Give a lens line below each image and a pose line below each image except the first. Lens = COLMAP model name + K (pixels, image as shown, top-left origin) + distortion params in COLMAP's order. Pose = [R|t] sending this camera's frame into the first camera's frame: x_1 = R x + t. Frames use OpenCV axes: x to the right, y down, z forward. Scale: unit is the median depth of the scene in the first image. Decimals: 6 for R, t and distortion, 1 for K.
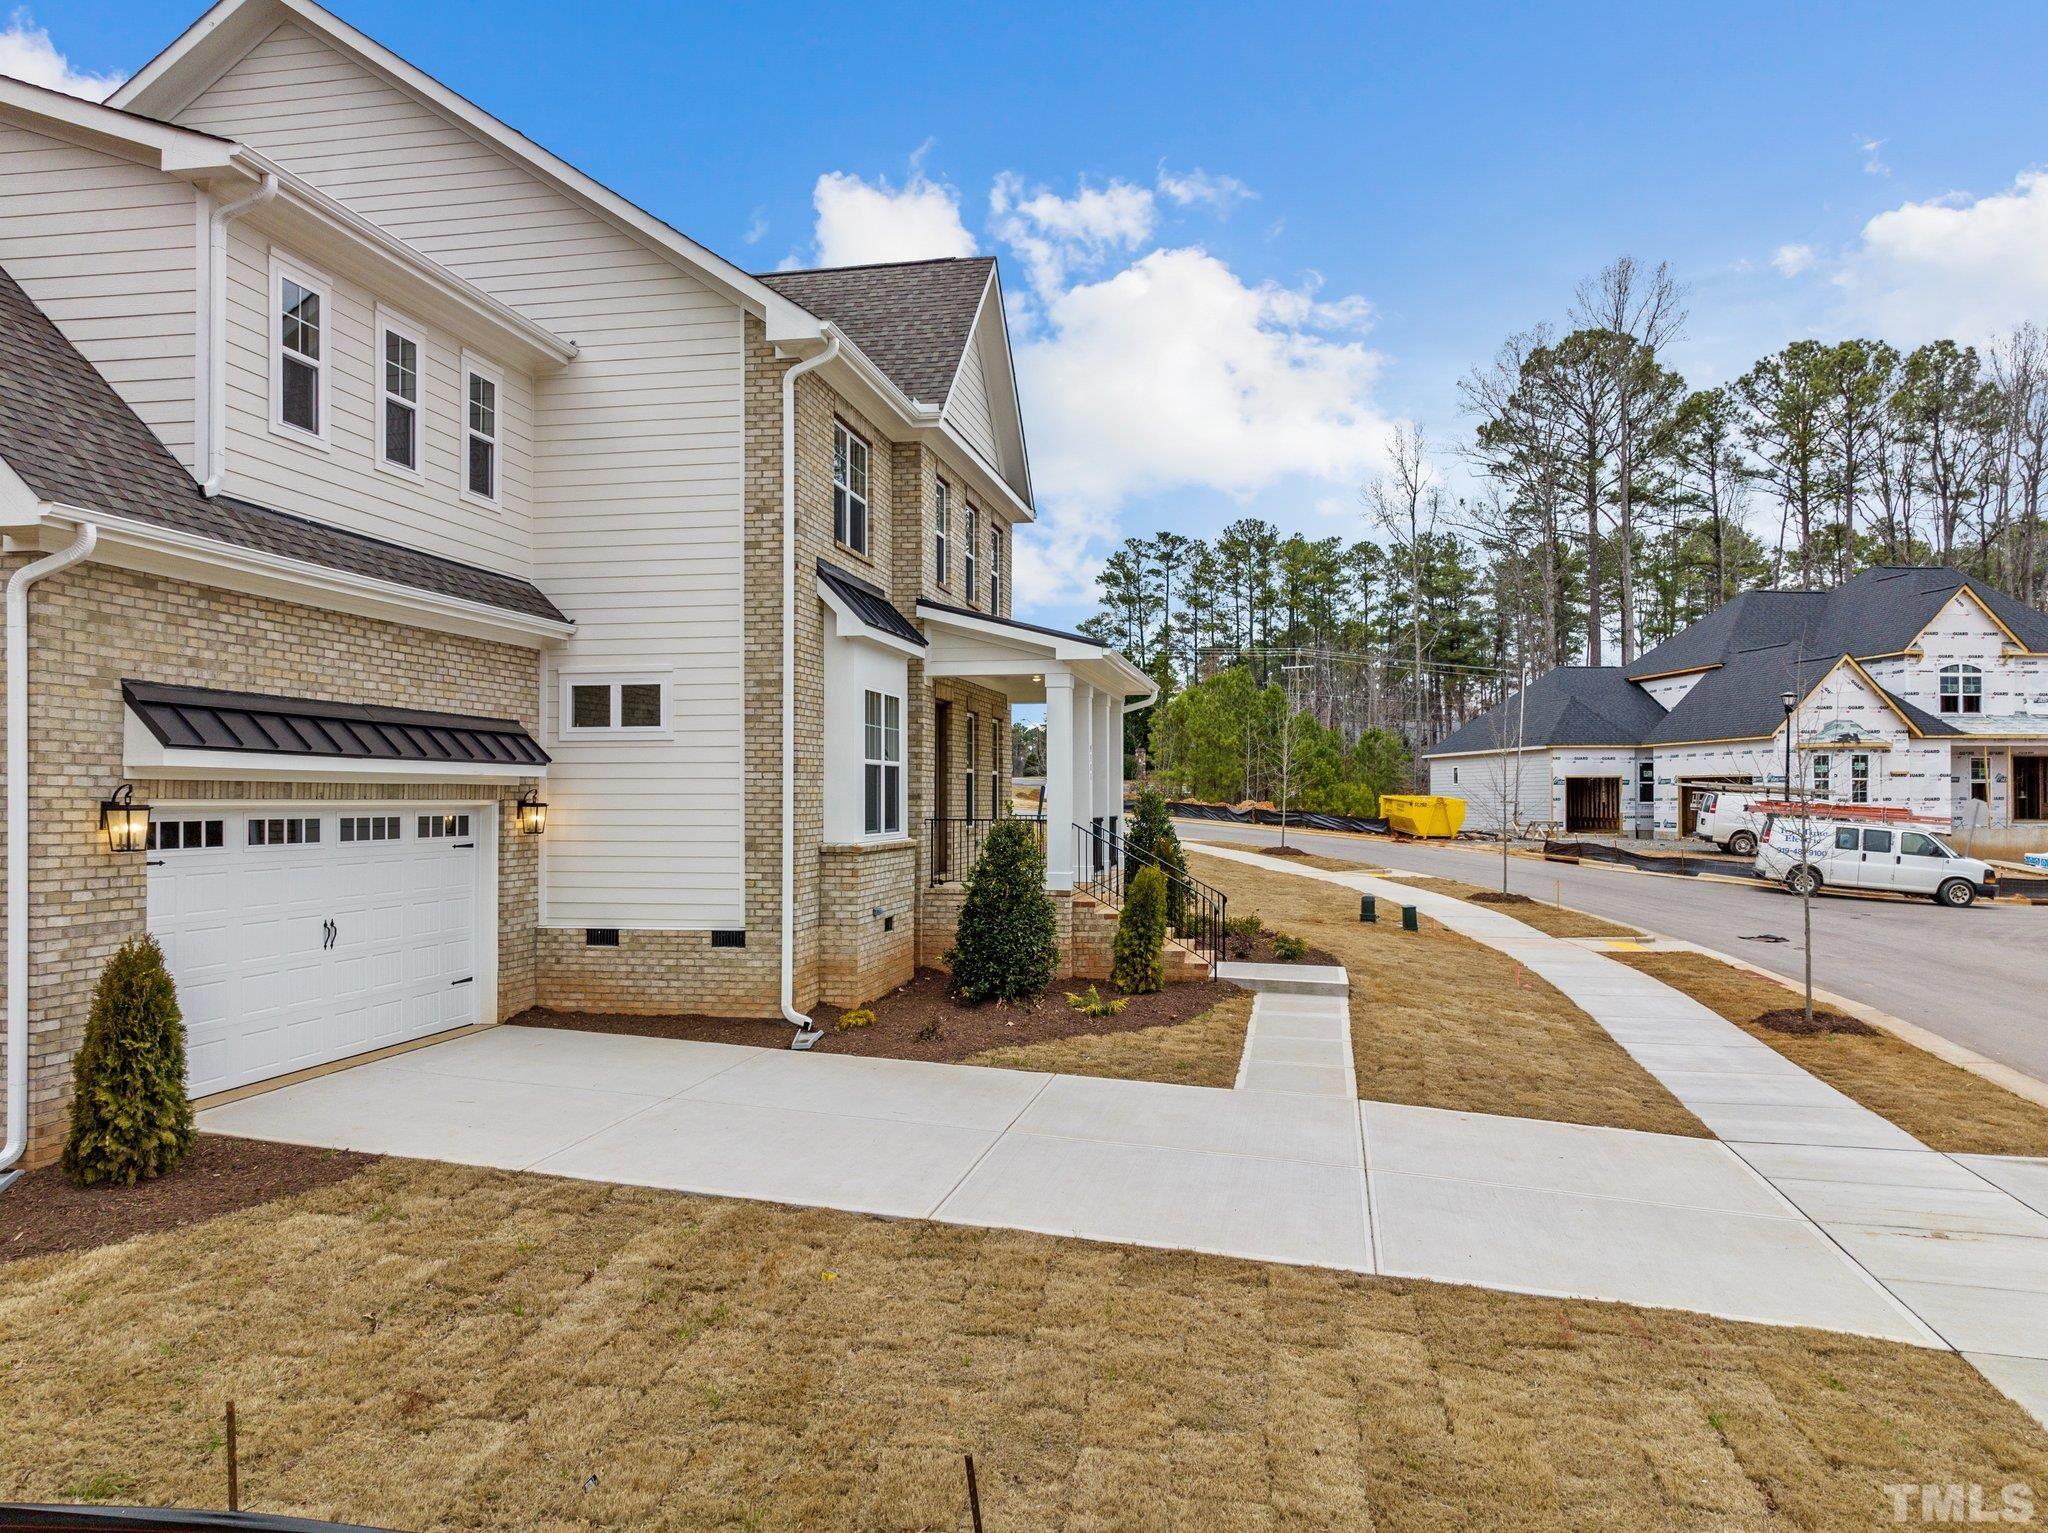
lens RADIAL K [[1434.7, 0, 1024.6], [0, 1434.7, 783.1], [0, 0, 1]] dist [0.004011, 0.000593]
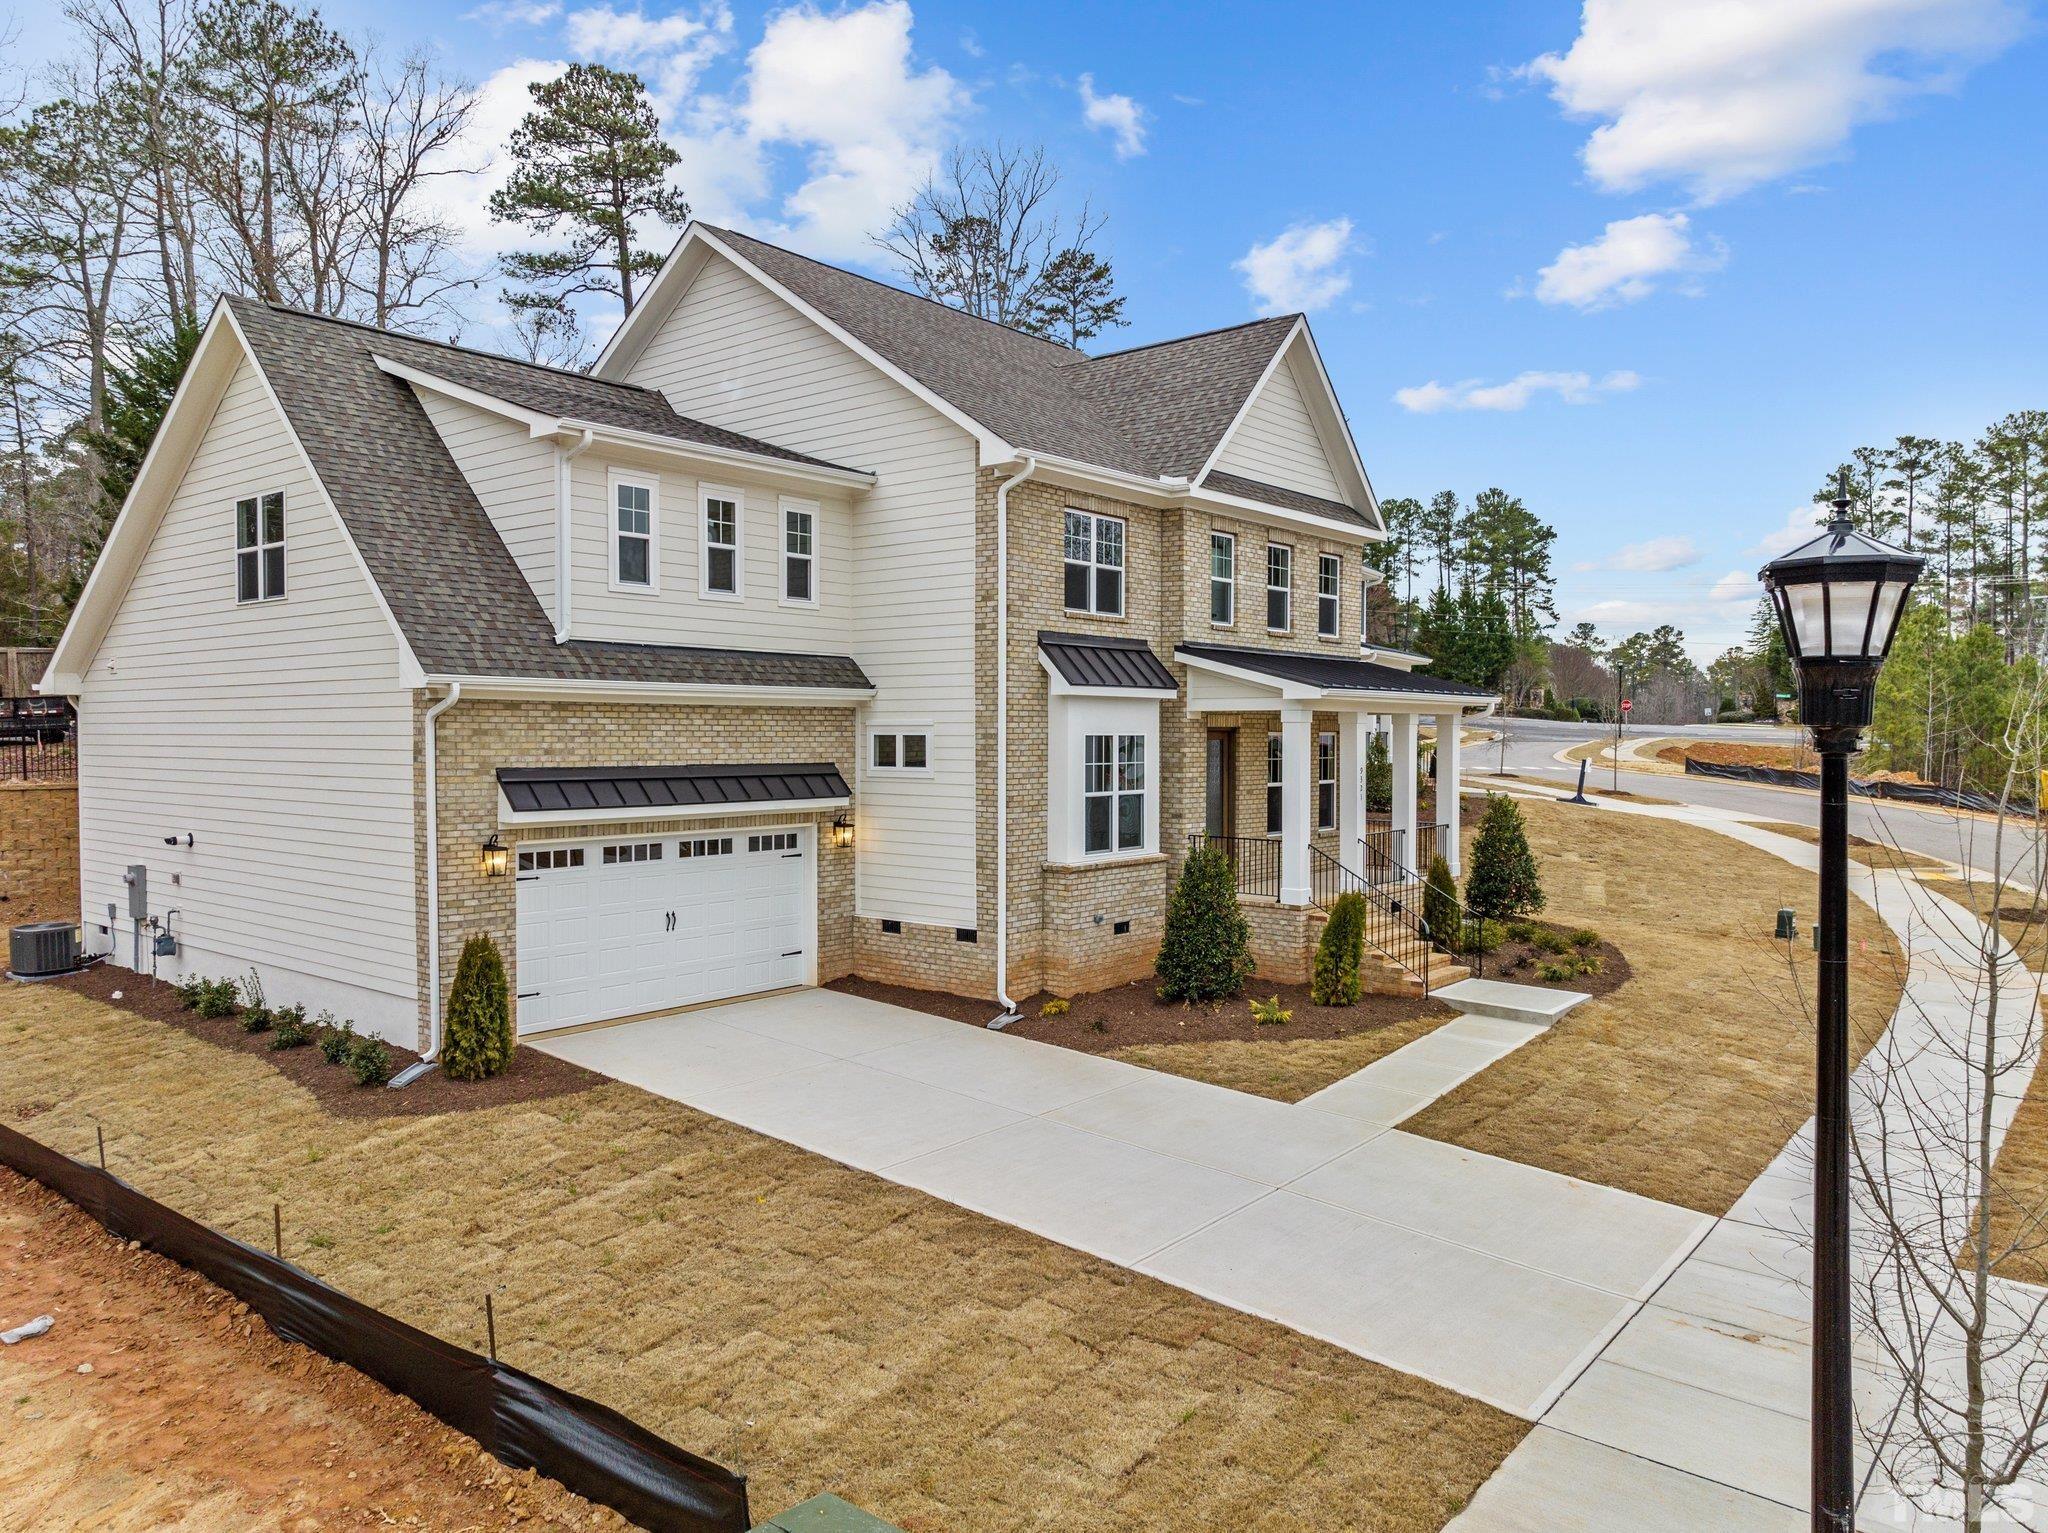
lens RADIAL K [[1423.2, 0, 1024.0], [0, 1423.2, 766.5], [0, 0, 1]] dist [0.006409, 0.004715]
pose [[0.877927, 0.013682, -0.478598, 0.555332], [0.003123, 0.999407, 0.034298, -0.107121], [0.478784, -0.031606, 0.877364, -0.103431]]
